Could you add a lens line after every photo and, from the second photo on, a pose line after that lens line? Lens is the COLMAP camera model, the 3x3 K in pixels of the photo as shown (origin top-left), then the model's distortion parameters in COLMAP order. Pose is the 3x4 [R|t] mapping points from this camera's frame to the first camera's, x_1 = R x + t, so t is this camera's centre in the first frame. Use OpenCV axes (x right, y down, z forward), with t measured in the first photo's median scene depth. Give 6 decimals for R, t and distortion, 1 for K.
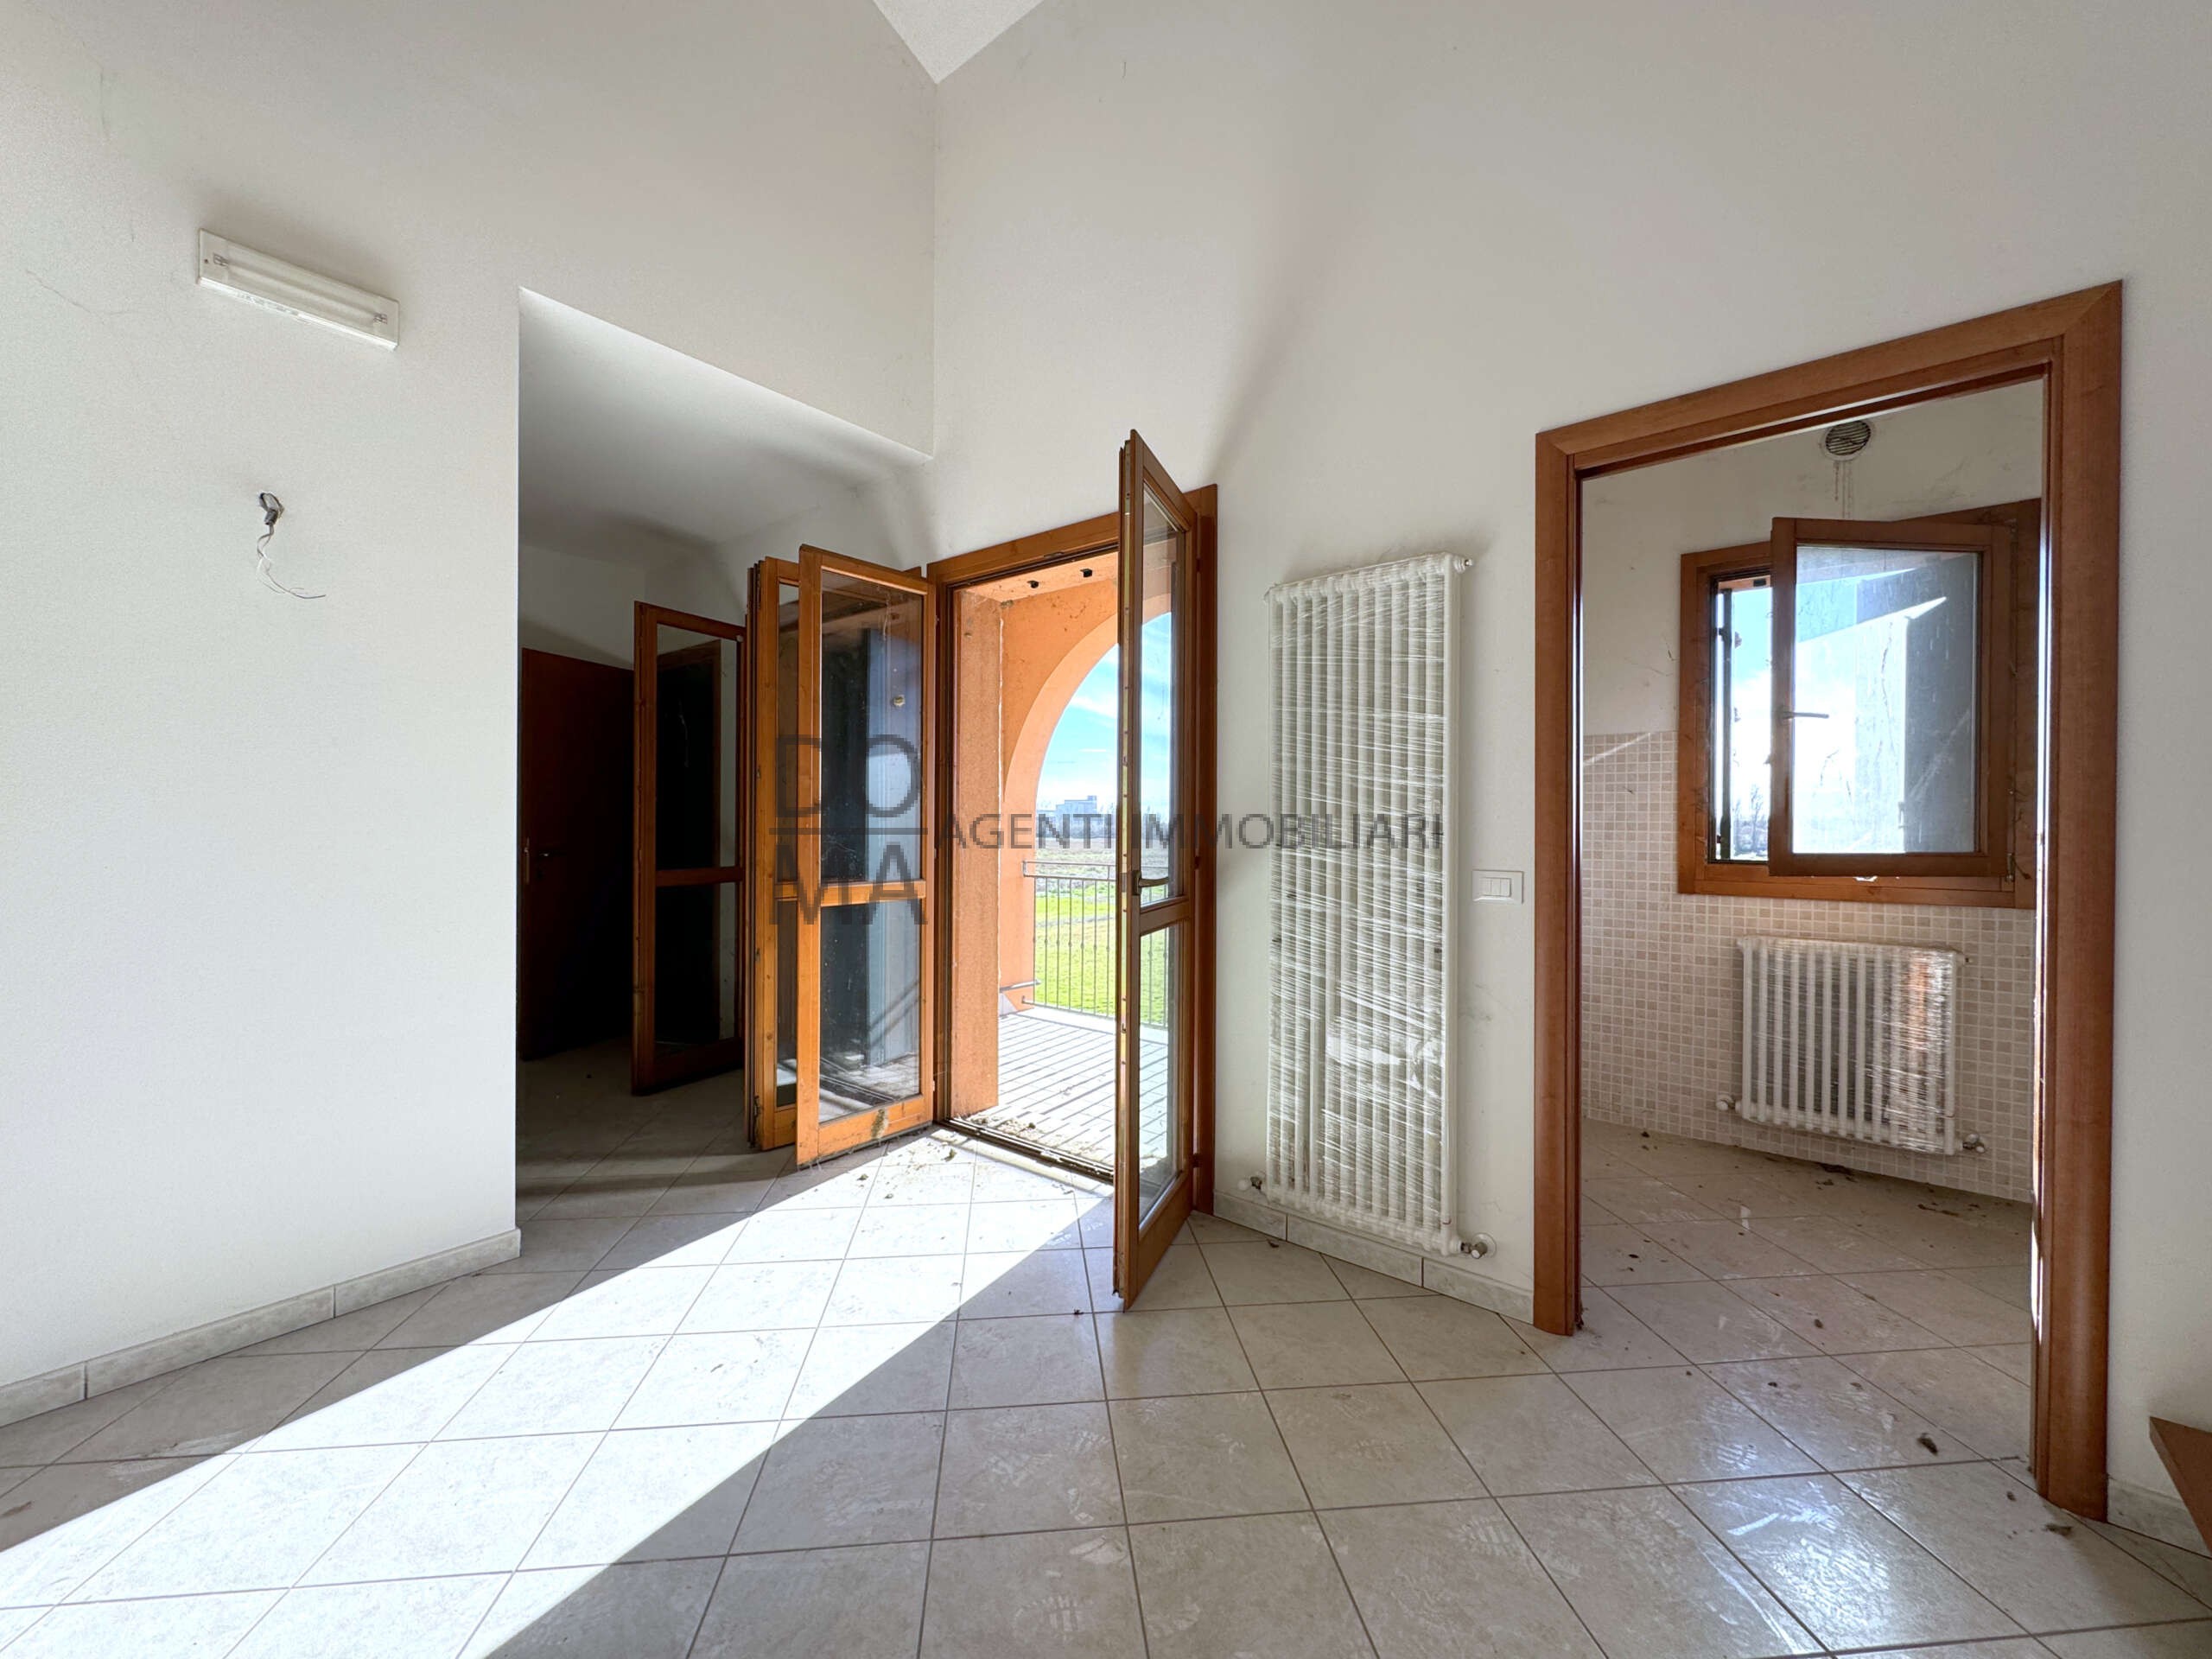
lens RADIAL K [[884.5, 0, 1102.3], [0, 884.5, 825.0], [0, 0, 1]] dist [0.001476, 0.000108]
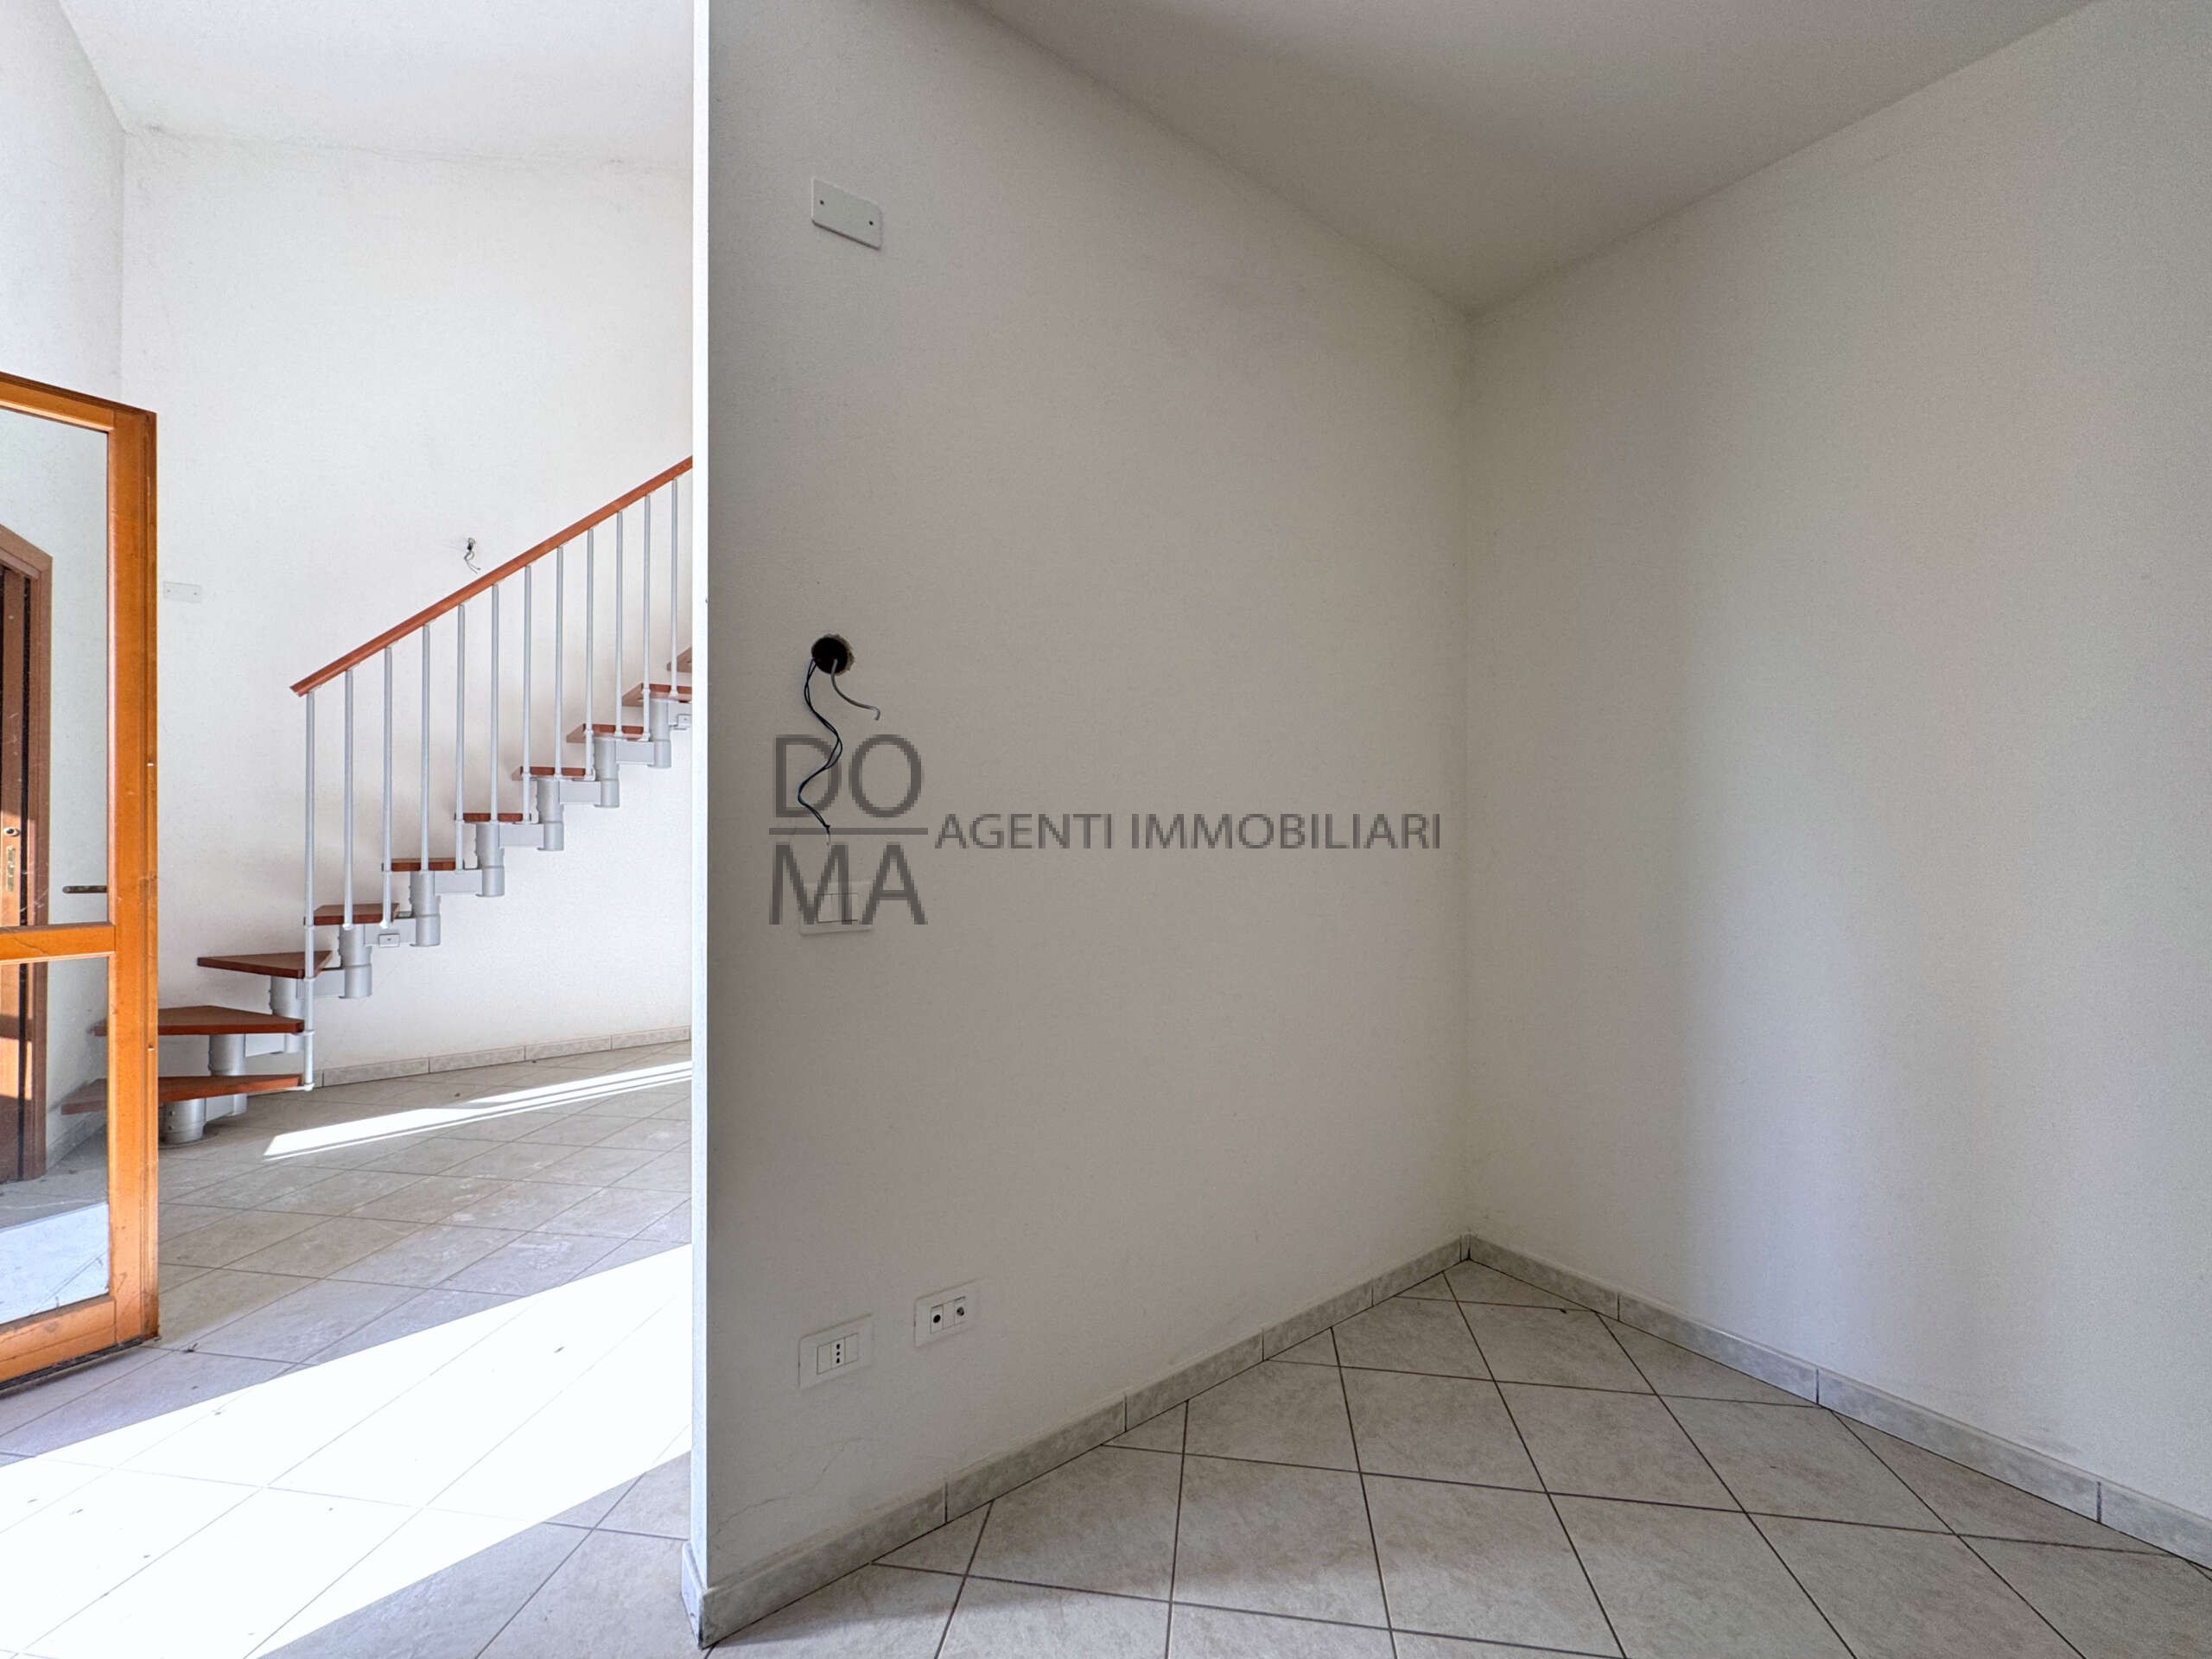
lens RADIAL K [[880.9, 0, 1104.3], [0, 880.9, 827.5], [0, 0, 1]] dist [0.000300, 0.000136]
pose [[-0.972186, -0.002738, 0.234194, -1.153212], [-0.003544, 0.999989, -0.003020, 0.004789], [-0.234183, -0.003766, -0.972185, 1.653638]]
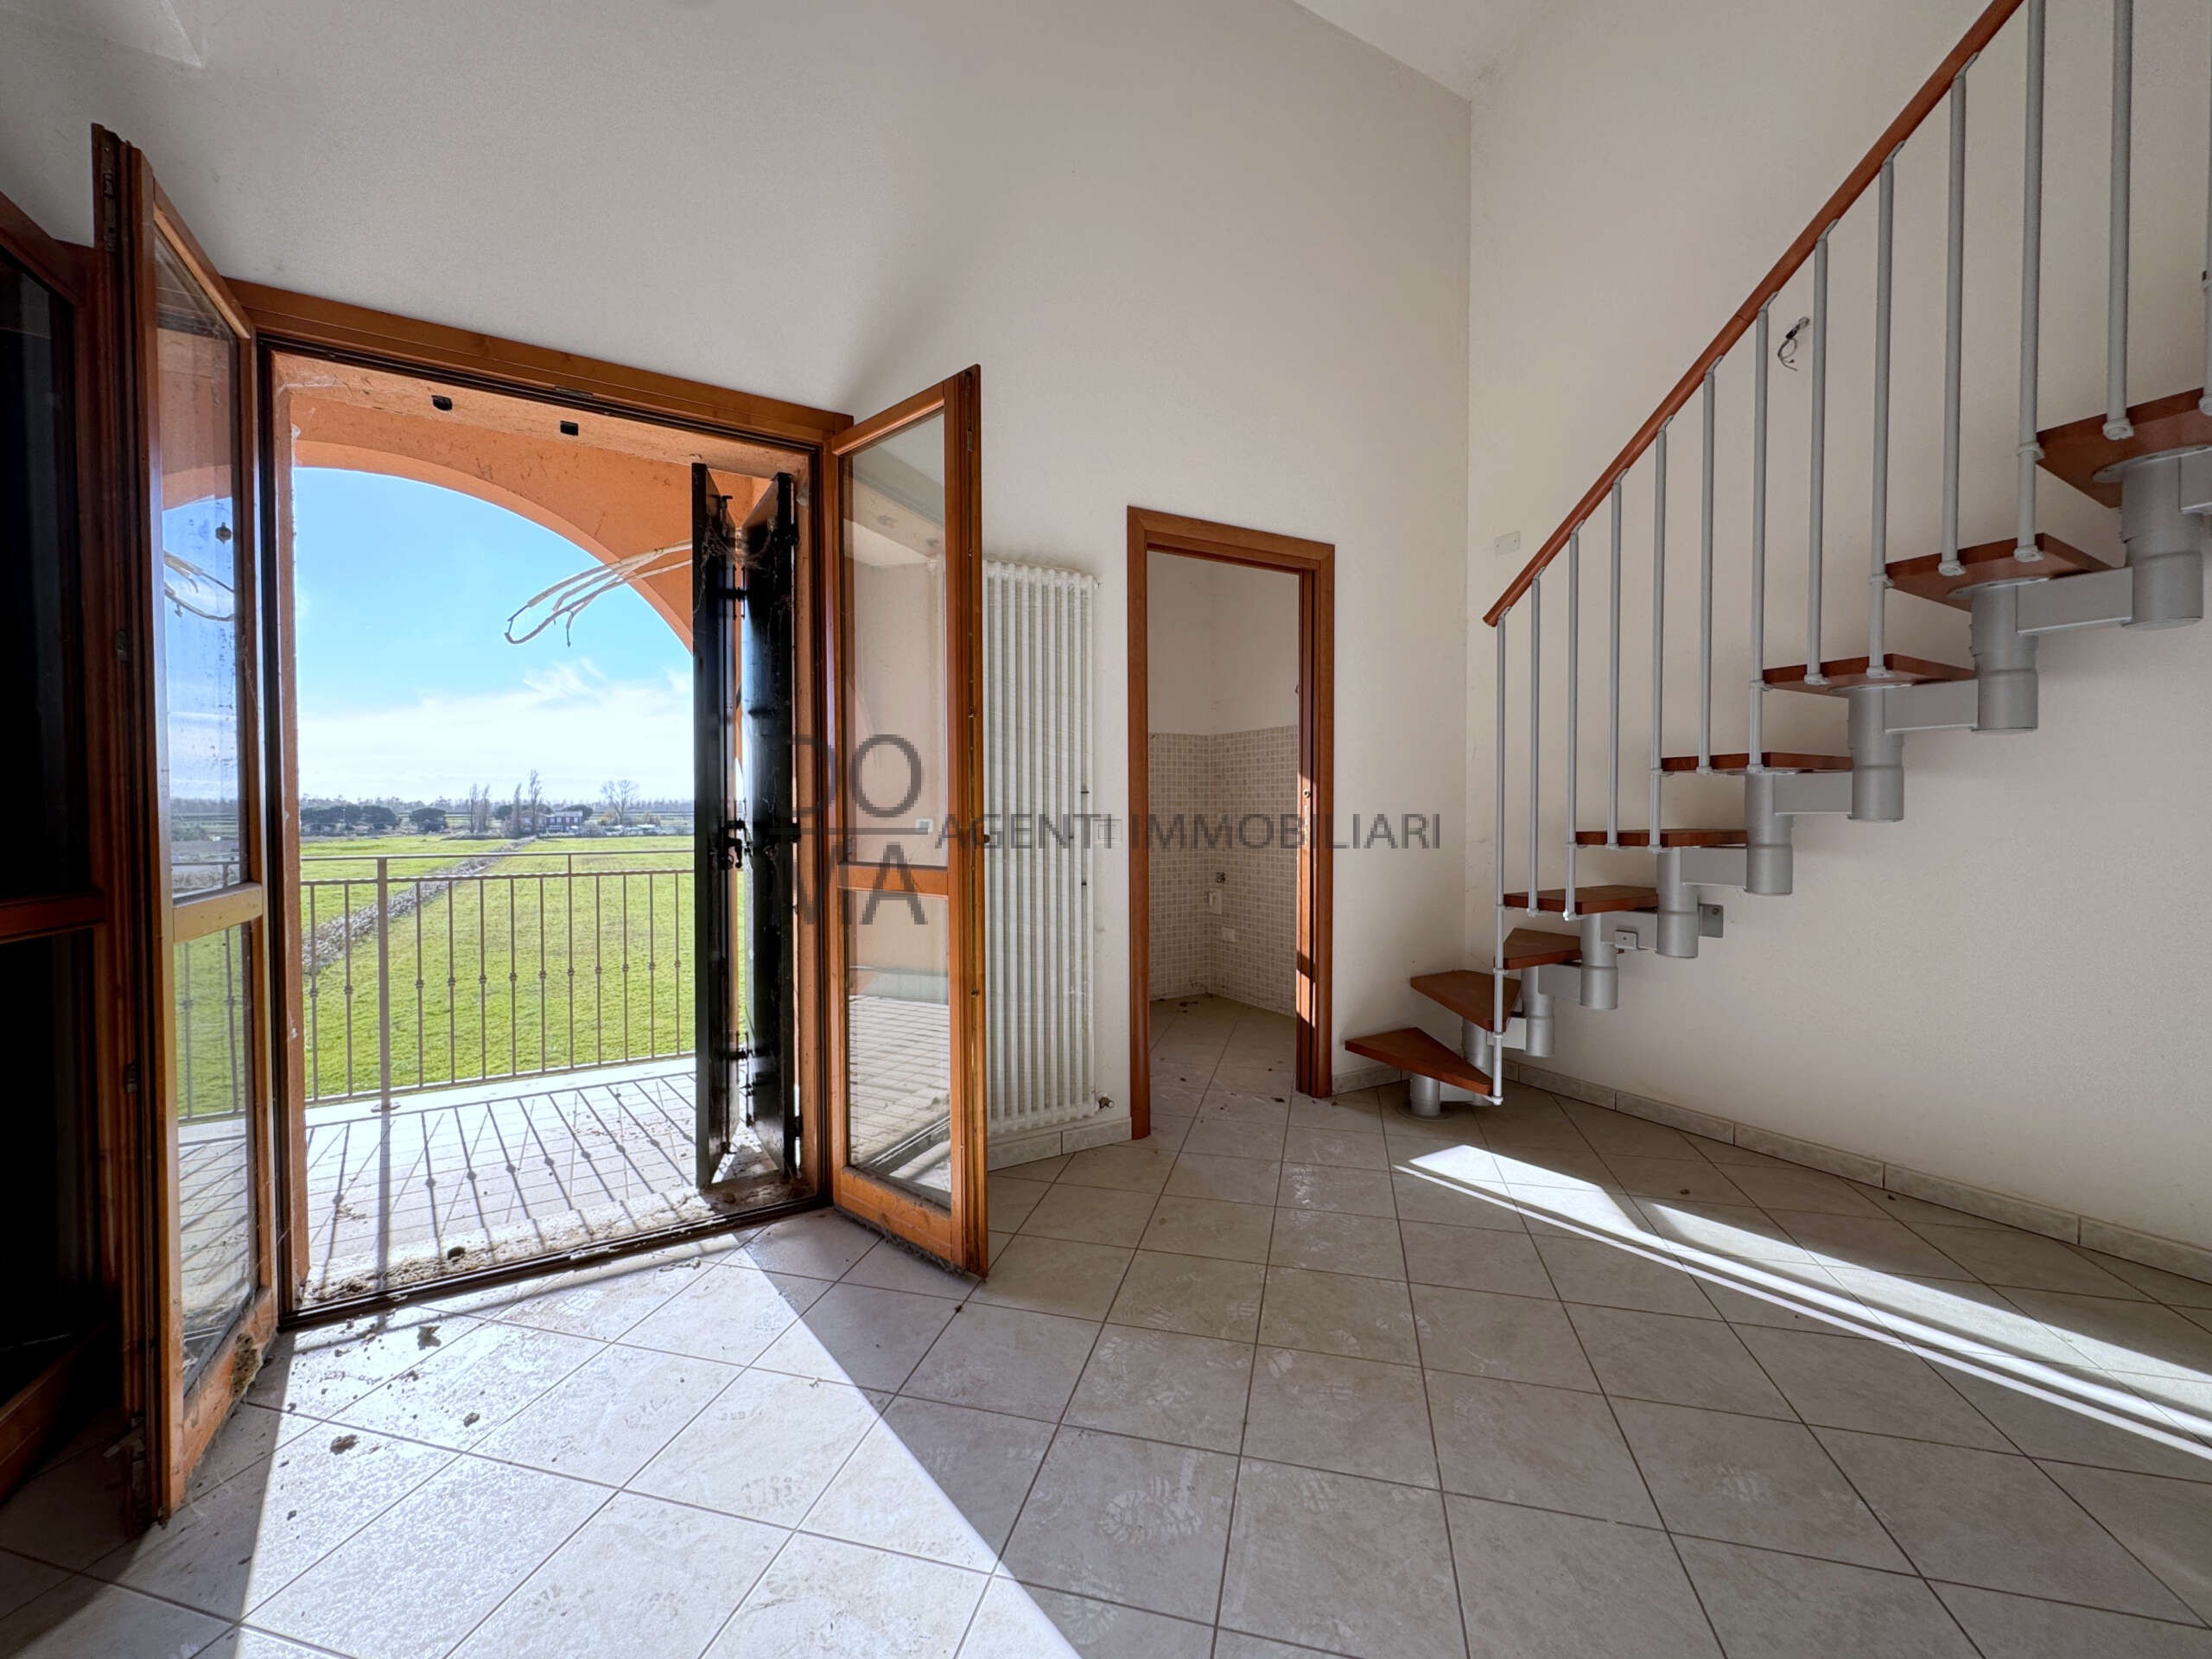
lens RADIAL K [[880.9, 0, 1104.3], [0, 880.9, 827.5], [0, 0, 1]] dist [0.000300, 0.000136]
pose [[0.347265, -0.025684, 0.937415, -0.809683], [0.007157, 0.999668, 0.024738, 0.029129], [-0.937740, -0.001882, 0.347333, 0.534000]]
